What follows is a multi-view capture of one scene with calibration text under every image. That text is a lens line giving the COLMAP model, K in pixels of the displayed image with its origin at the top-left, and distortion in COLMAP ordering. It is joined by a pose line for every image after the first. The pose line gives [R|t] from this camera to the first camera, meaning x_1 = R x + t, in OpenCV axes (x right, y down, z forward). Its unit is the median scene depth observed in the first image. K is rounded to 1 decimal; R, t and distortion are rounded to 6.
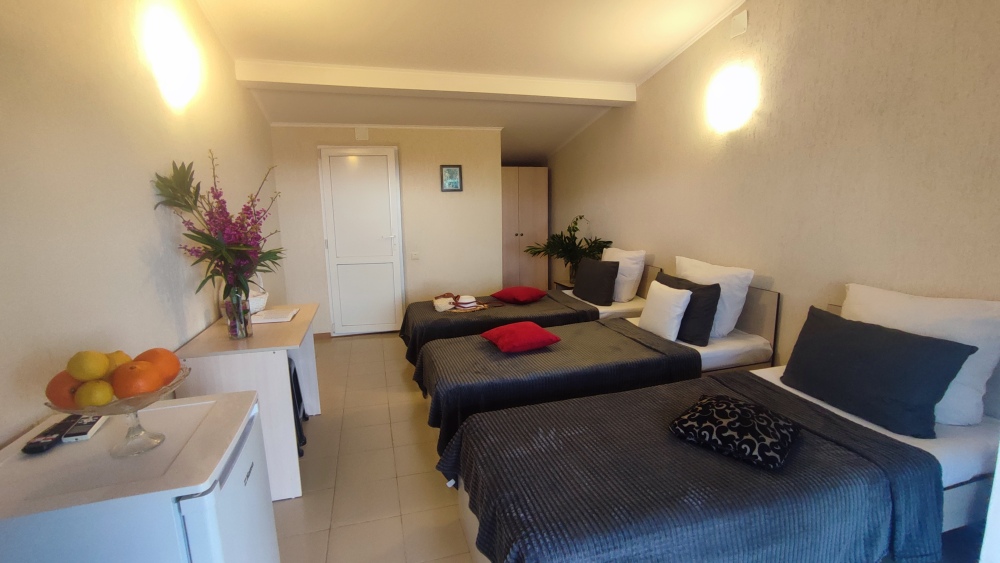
lens RADIAL K [[449.0, 0, 497.9], [0, 449.0, 277.4], [0, 0, 1]] dist [-0.021125, 0.007530]
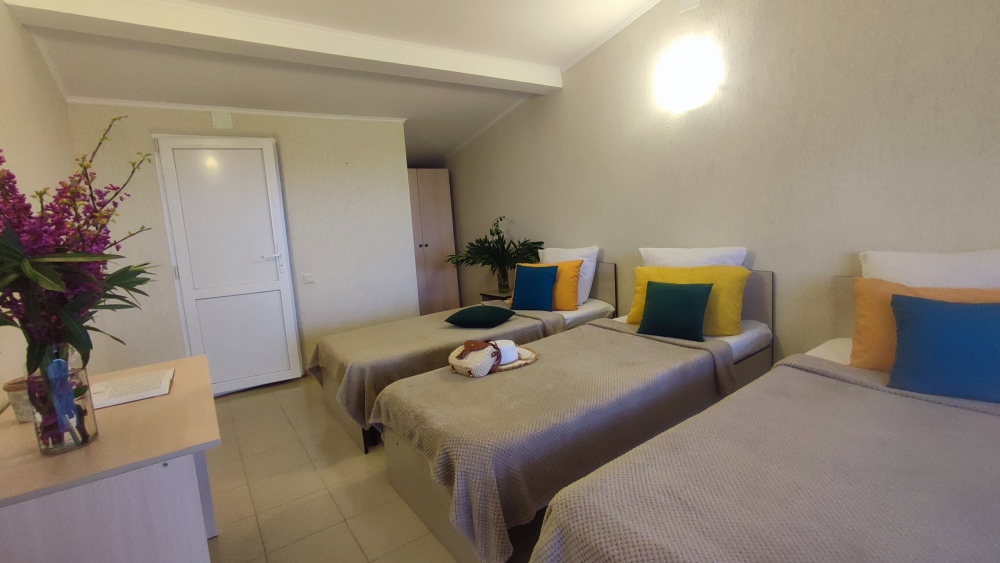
lens RADIAL K [[449.0, 0, 503.1], [0, 449.0, 267.8], [0, 0, 1]] dist [-0.021125, 0.007530]
pose [[0.941583, -0.084129, 0.326103, -0.148425], [0.104693, 0.993440, -0.046000, 0.006618], [-0.320094, 0.077454, 0.944214, 0.204283]]
